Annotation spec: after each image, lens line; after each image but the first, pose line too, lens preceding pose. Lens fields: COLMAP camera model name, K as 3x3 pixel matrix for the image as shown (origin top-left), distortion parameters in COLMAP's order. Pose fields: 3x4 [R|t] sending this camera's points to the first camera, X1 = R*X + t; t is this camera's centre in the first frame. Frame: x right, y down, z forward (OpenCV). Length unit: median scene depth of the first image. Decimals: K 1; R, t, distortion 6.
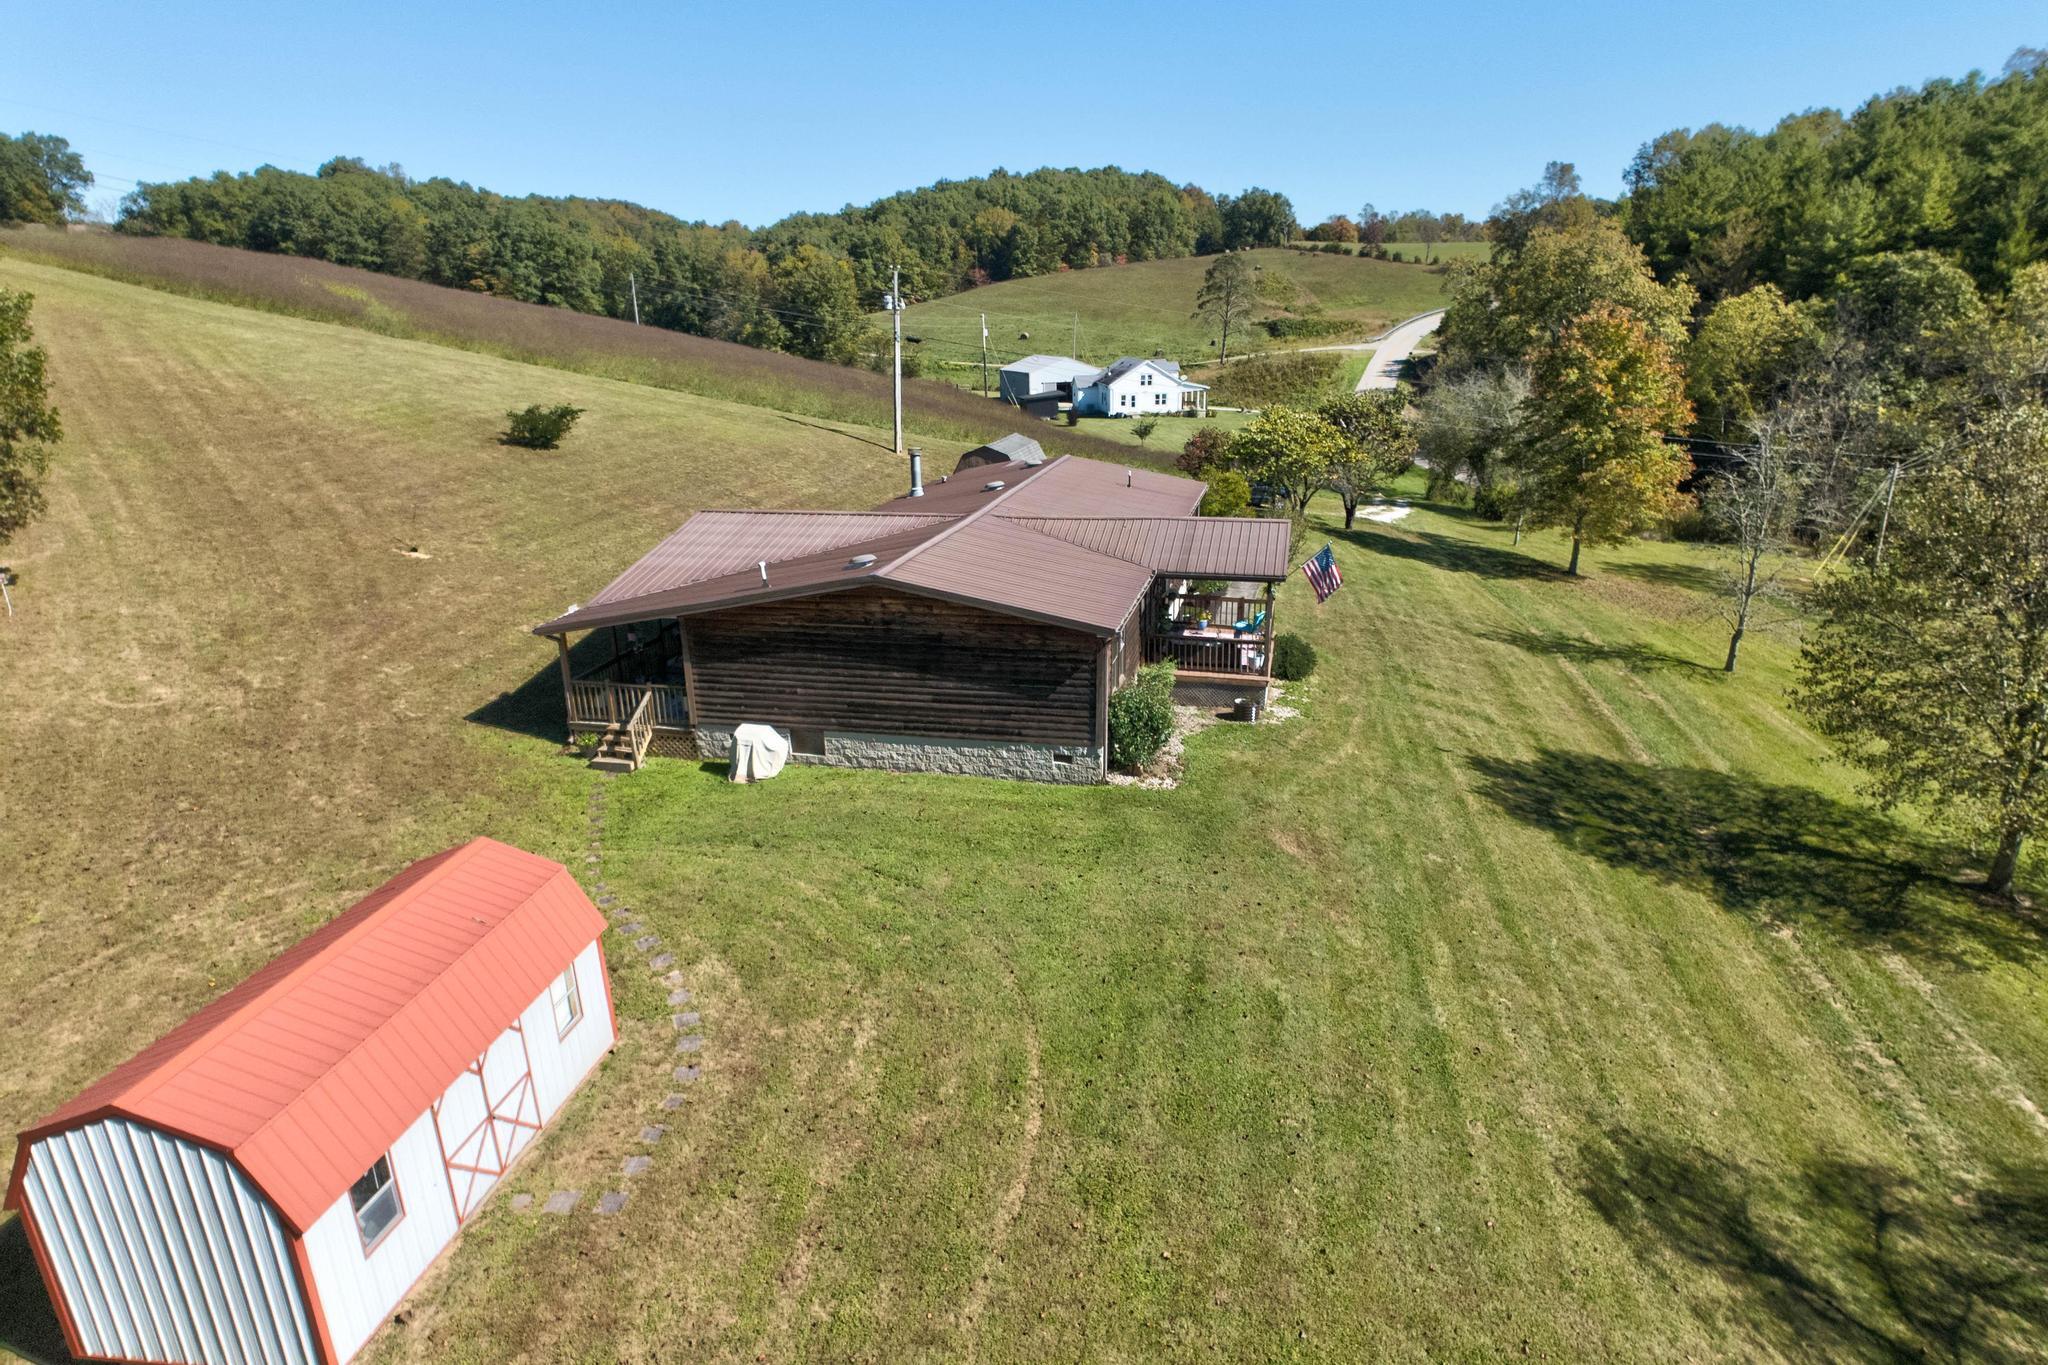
lens RADIAL K [[1256.2, 0, 1017.4], [0, 1256.2, 759.7], [0, 0, 1]] dist [0.033858, -0.010491]
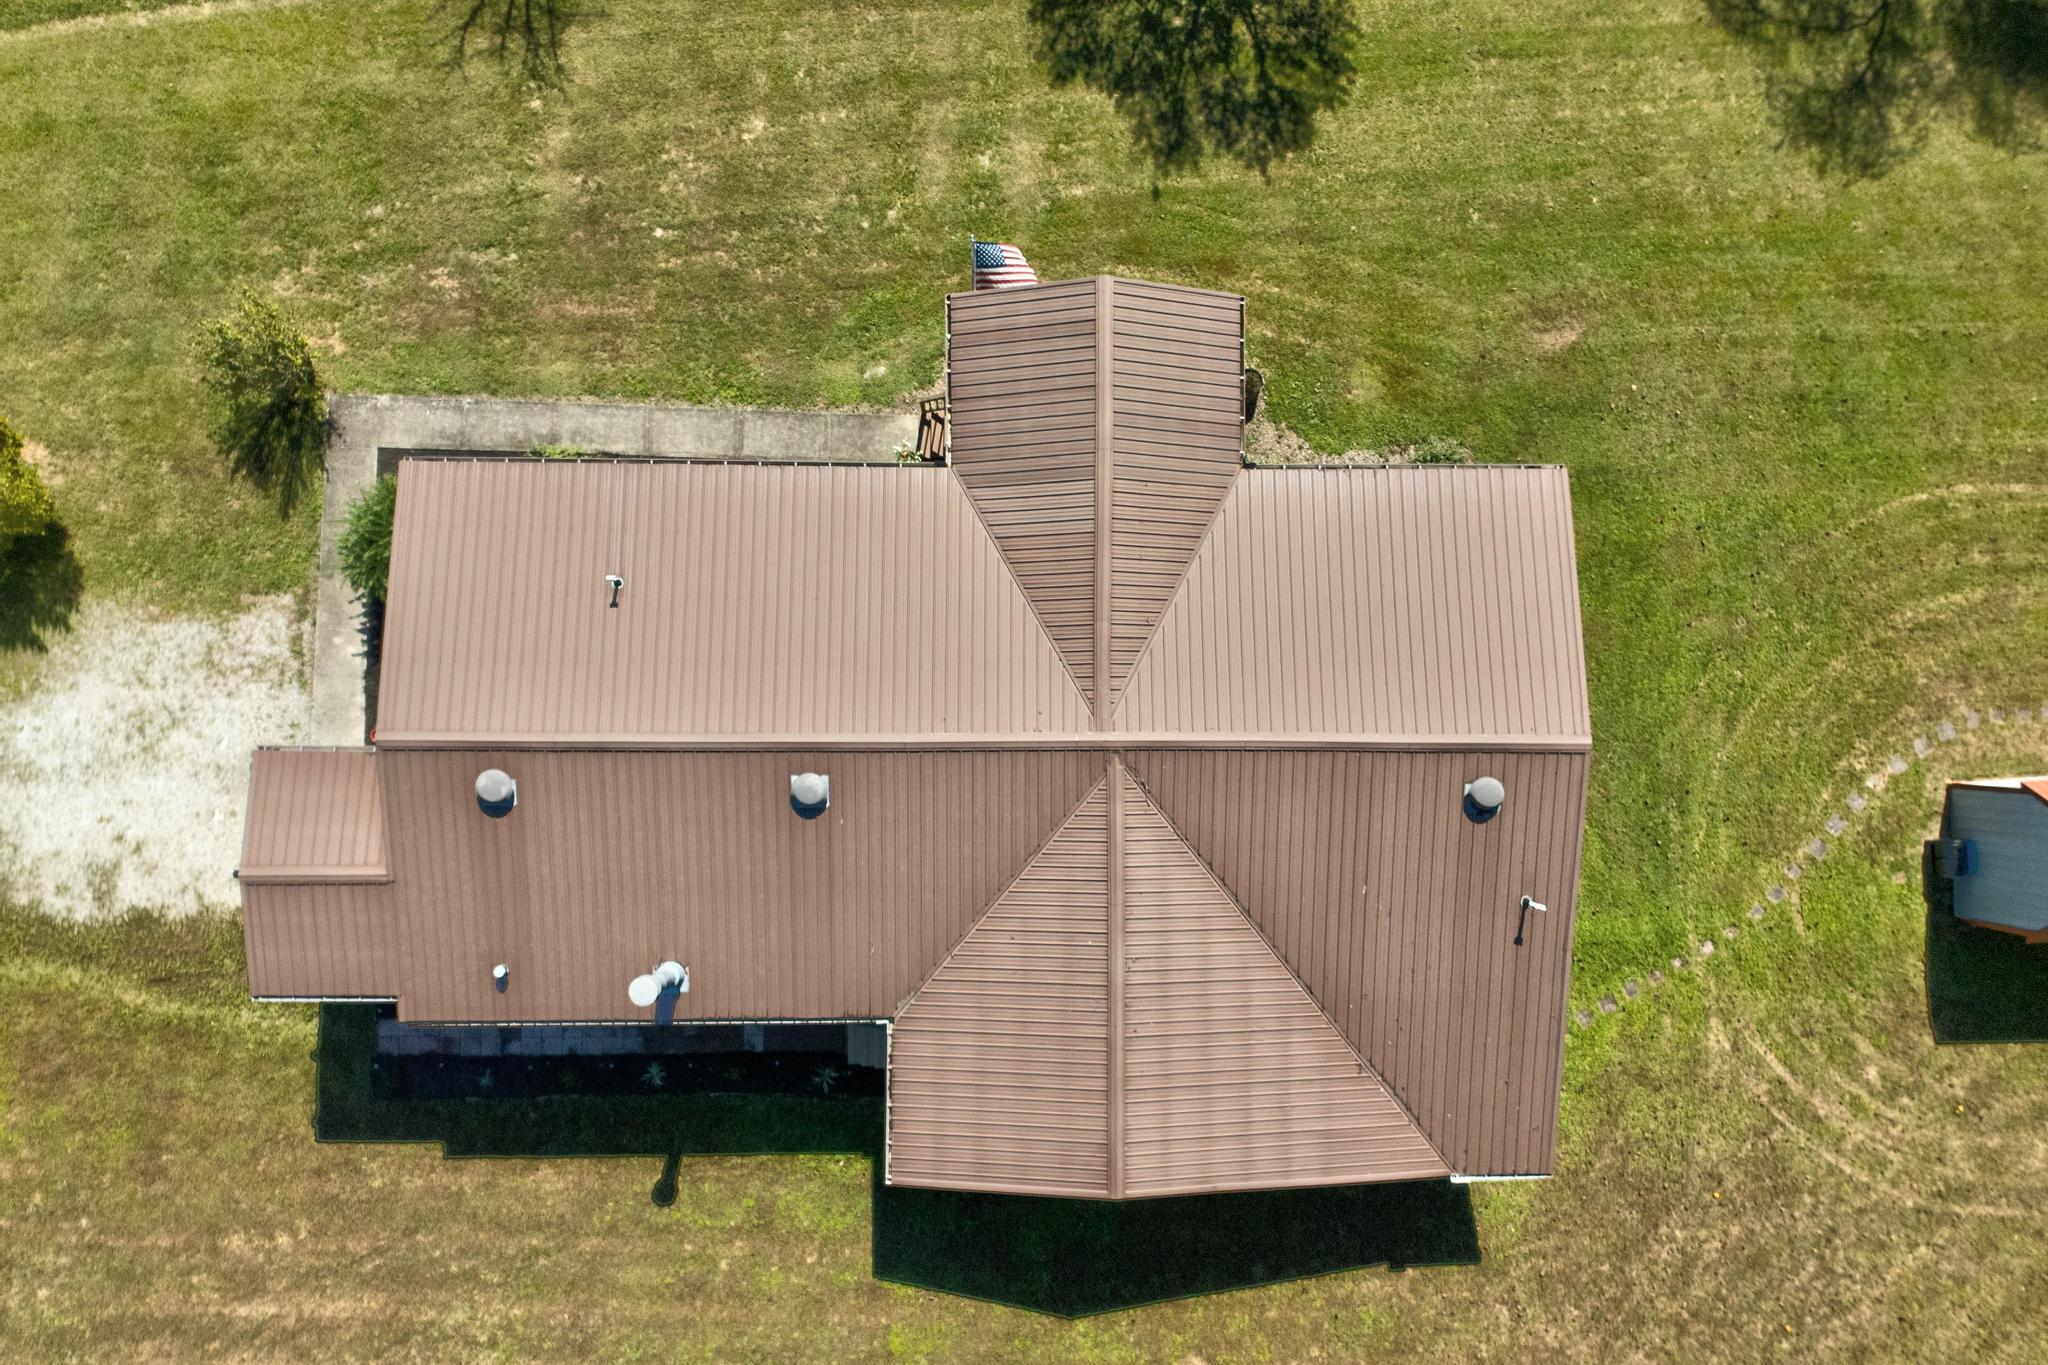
lens RADIAL K [[1230.9, 0, 1012.4], [0, 1230.9, 761.1], [0, 0, 1]] dist [0.026785, 0.000357]
pose [[-0.217627, -0.975972, 0.010801, -0.004683], [0.321570, -0.061248, 0.944903, -0.110436], [-0.921537, 0.209110, 0.327173, 0.112788]]
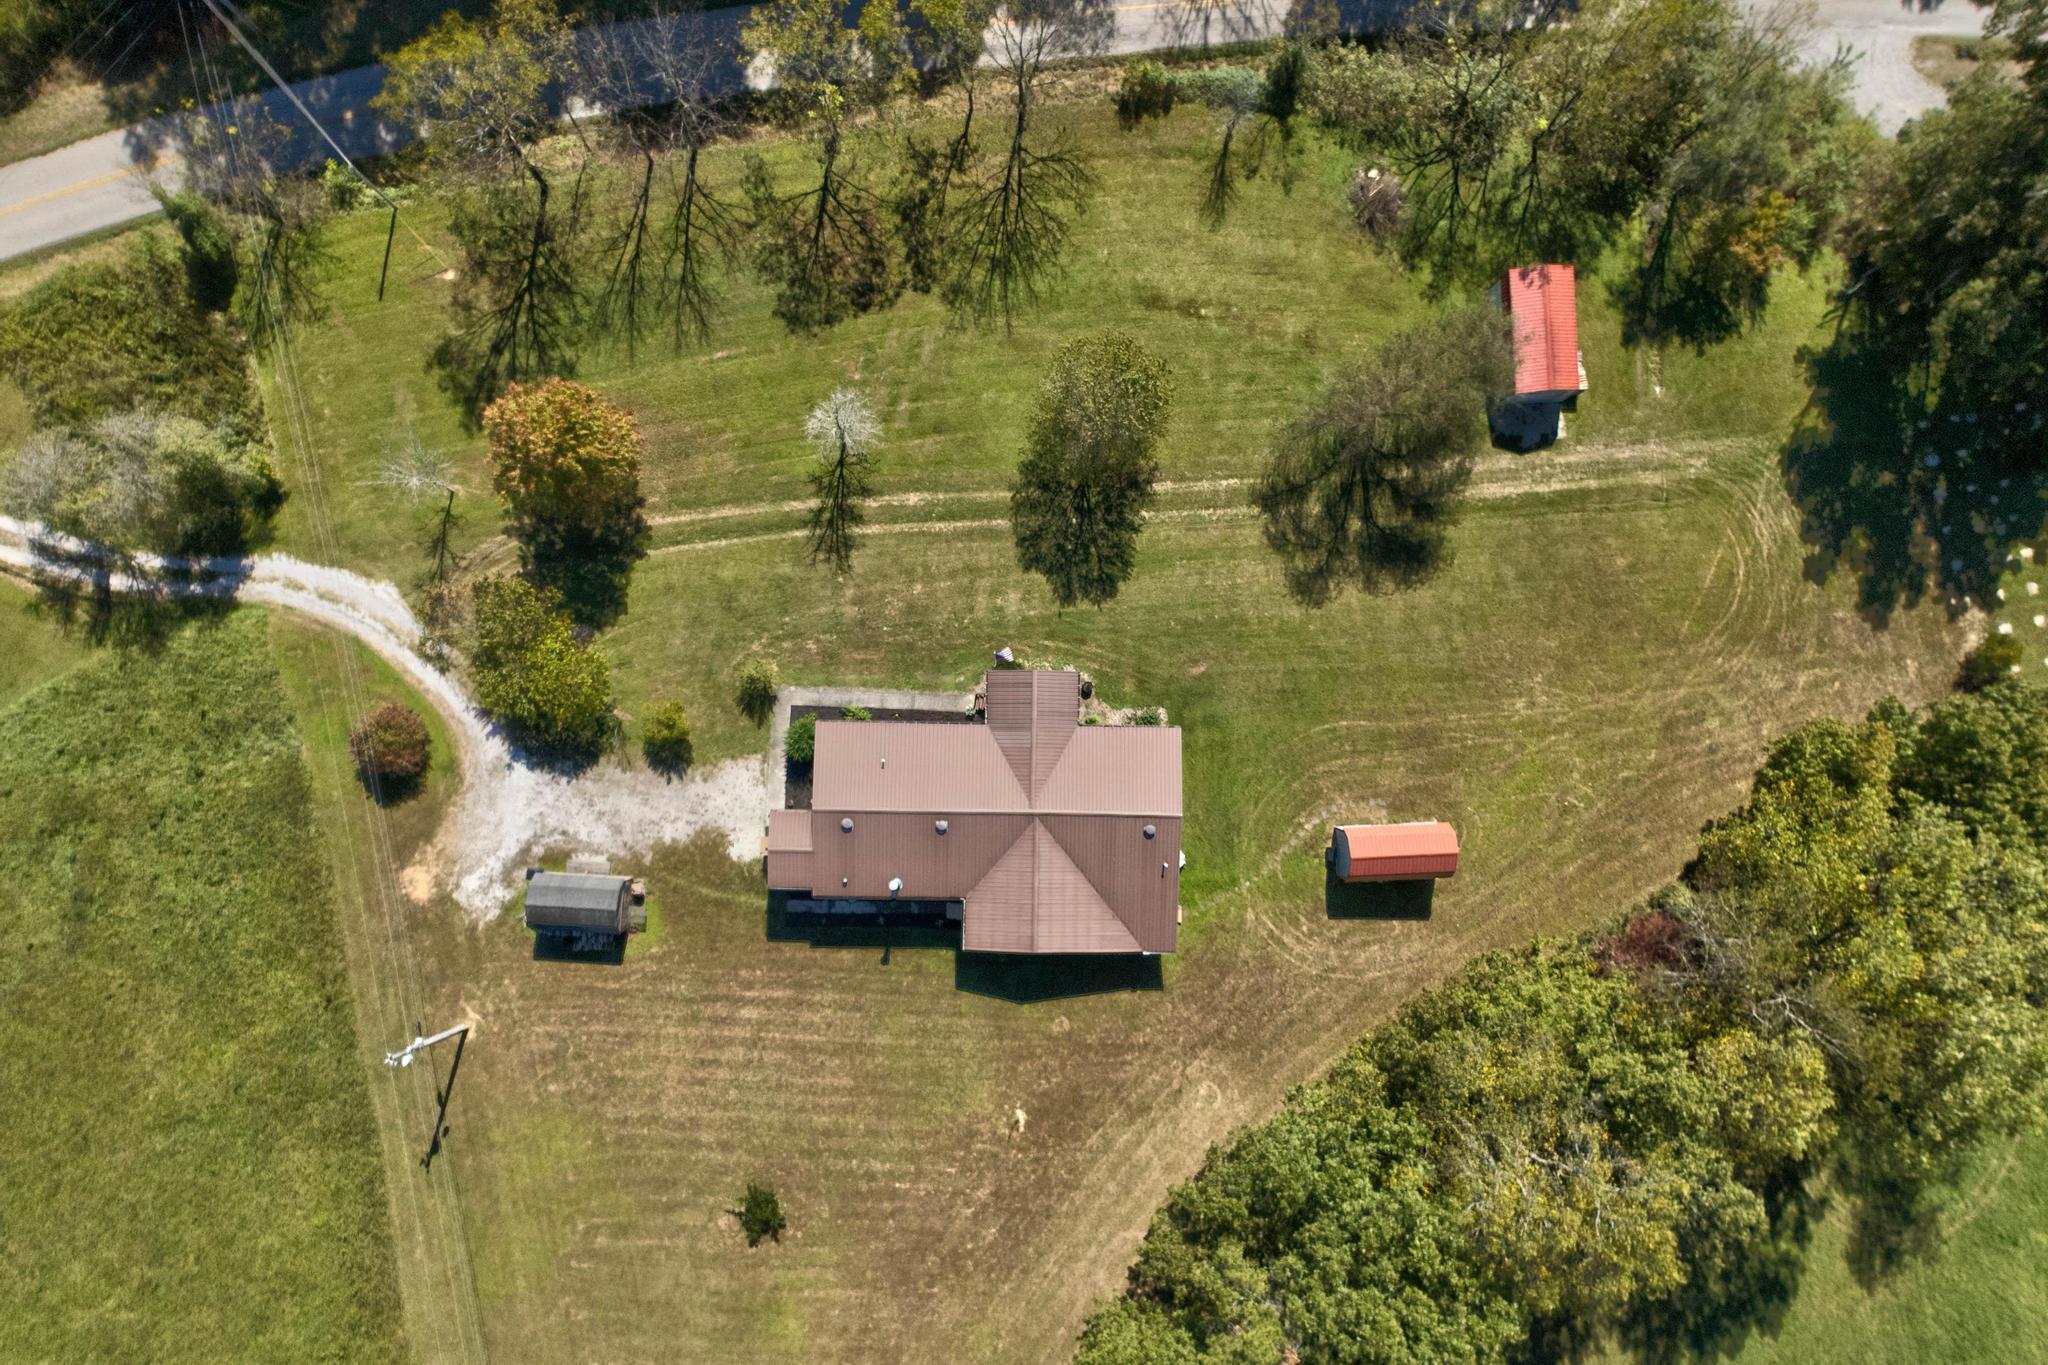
lens RADIAL K [[1256.2, 0, 1017.4], [0, 1256.2, 759.7], [0, 0, 1]] dist [0.033858, -0.010491]
pose [[-0.202412, -0.979238, 0.011029, 0.005637], [0.326057, -0.056769, 0.943644, -0.298756], [-0.923427, 0.194601, 0.330778, 0.040456]]
